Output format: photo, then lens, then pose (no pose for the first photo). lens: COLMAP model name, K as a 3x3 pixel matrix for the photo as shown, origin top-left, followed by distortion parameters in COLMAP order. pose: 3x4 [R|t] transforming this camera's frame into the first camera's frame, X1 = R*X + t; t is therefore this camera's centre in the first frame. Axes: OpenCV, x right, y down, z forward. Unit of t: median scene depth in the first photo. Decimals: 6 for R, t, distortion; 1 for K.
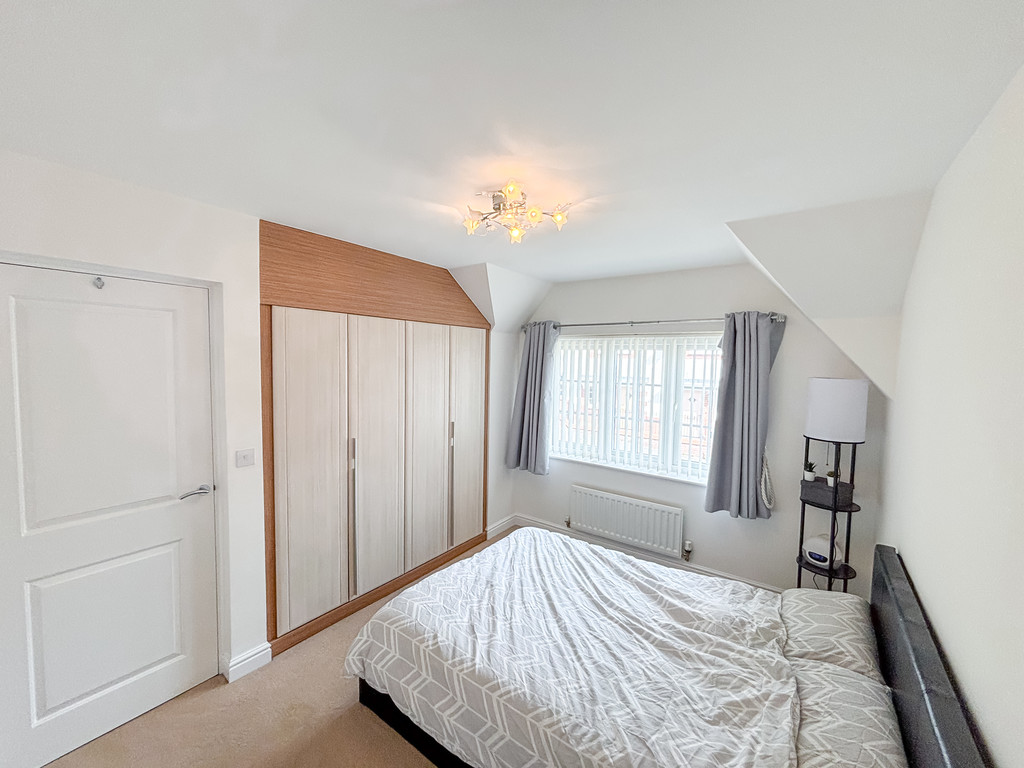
lens RADIAL K [[408.8, 0, 509.7], [0, 408.8, 391.3], [0, 0, 1]] dist [0.001342, 0.000254]
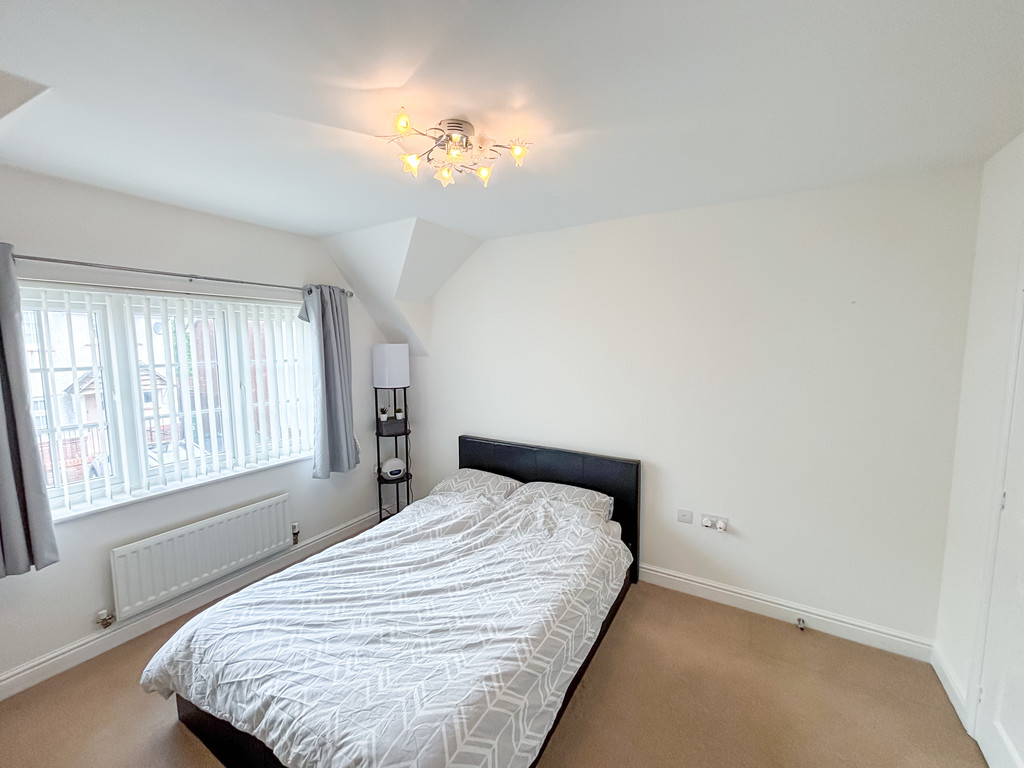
lens RADIAL K [[411.7, 0, 512.0], [0, 411.7, 382.1], [0, 0, 1]] dist [-0.002036, -0.000212]
pose [[-0.073905, -0.121909, 0.989786, -0.779484], [0.086242, 0.988001, 0.128128, -0.052164], [-0.993529, 0.094831, -0.062504, 0.824347]]
